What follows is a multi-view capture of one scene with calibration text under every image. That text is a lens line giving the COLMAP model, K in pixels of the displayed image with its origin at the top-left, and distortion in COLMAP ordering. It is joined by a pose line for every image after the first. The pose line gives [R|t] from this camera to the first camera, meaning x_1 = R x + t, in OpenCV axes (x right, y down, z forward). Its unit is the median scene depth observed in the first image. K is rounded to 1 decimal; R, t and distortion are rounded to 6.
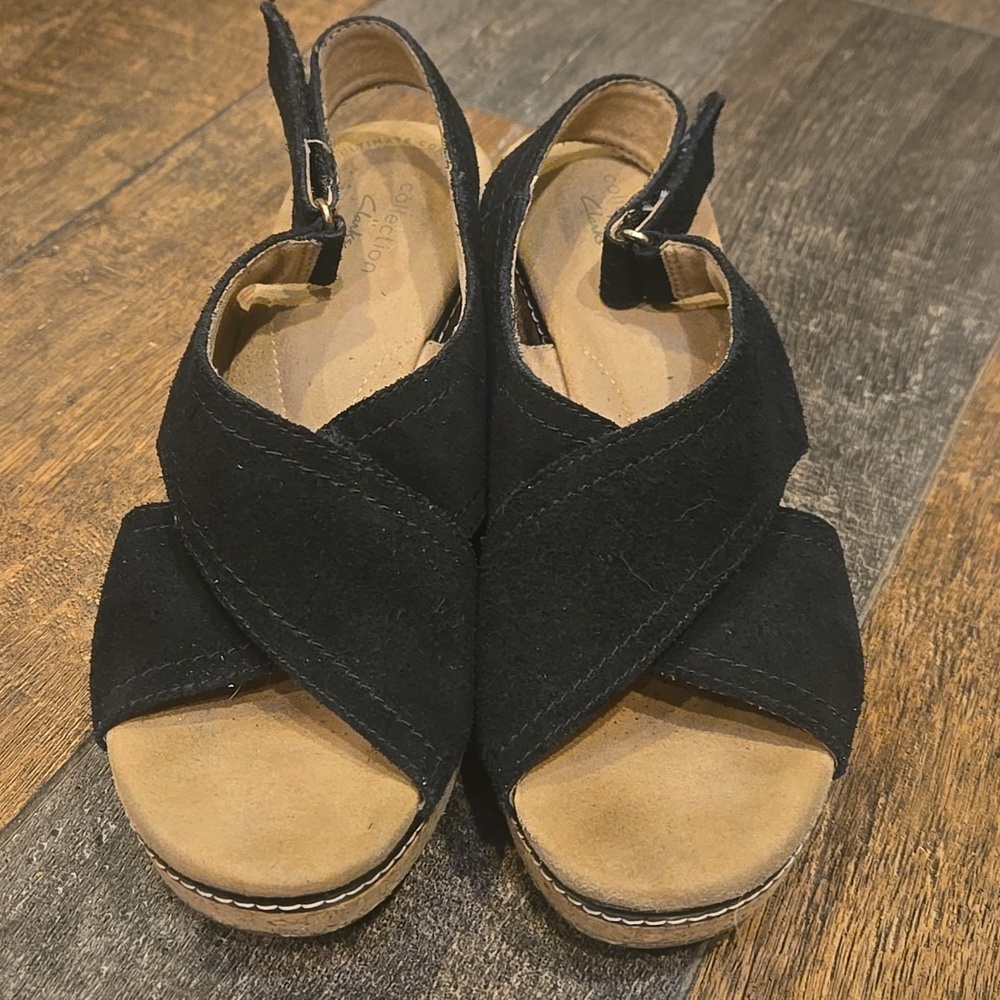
lens RADIAL K [[1498.6, 0, 494.9], [0, 1498.6, 496.0], [0, 0, 1]] dist [0.041107, 0.000000]
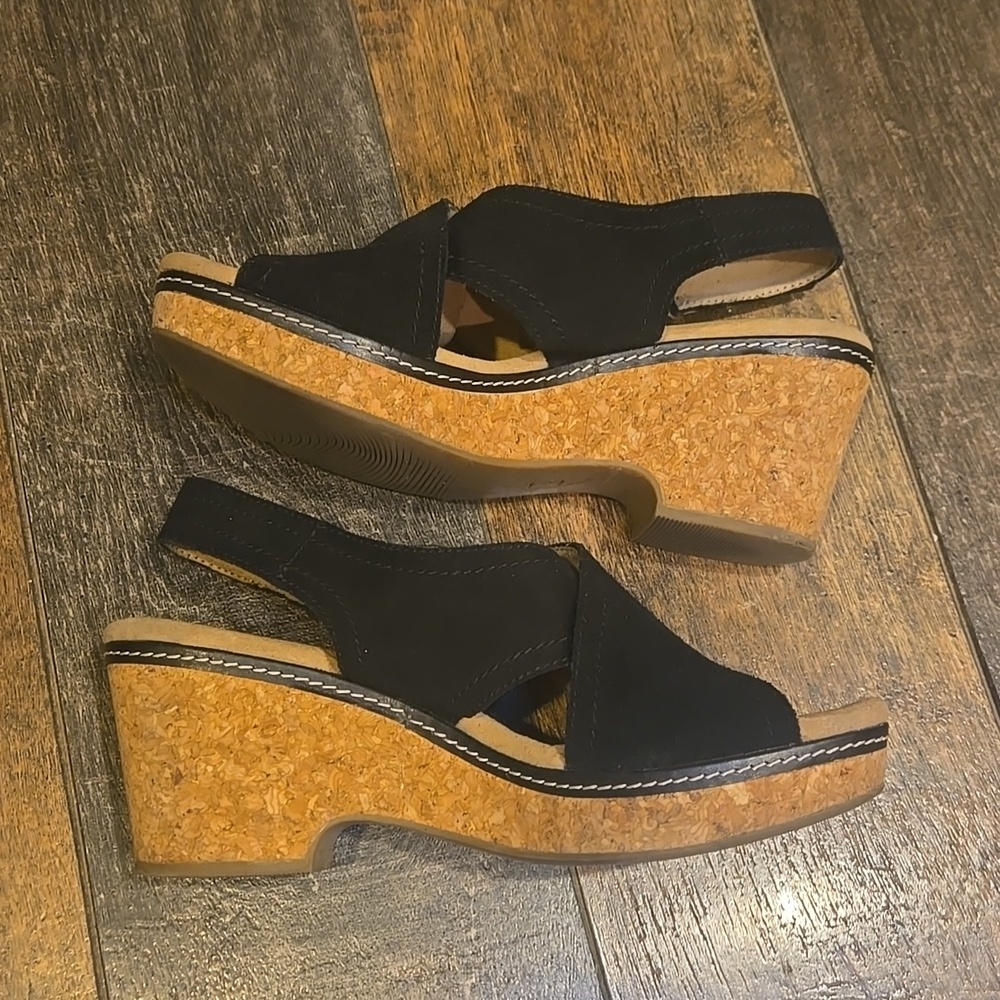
lens RADIAL K [[1498.6, 0, 495.2], [0, 1498.6, 491.2], [0, 0, 1]] dist [0.041107, 0.000000]
pose [[0.738666, -0.643025, 0.202216, 0.059799], [0.446936, 0.691777, 0.567180, -0.623617], [-0.504600, -0.328579, 0.798383, 0.054261]]
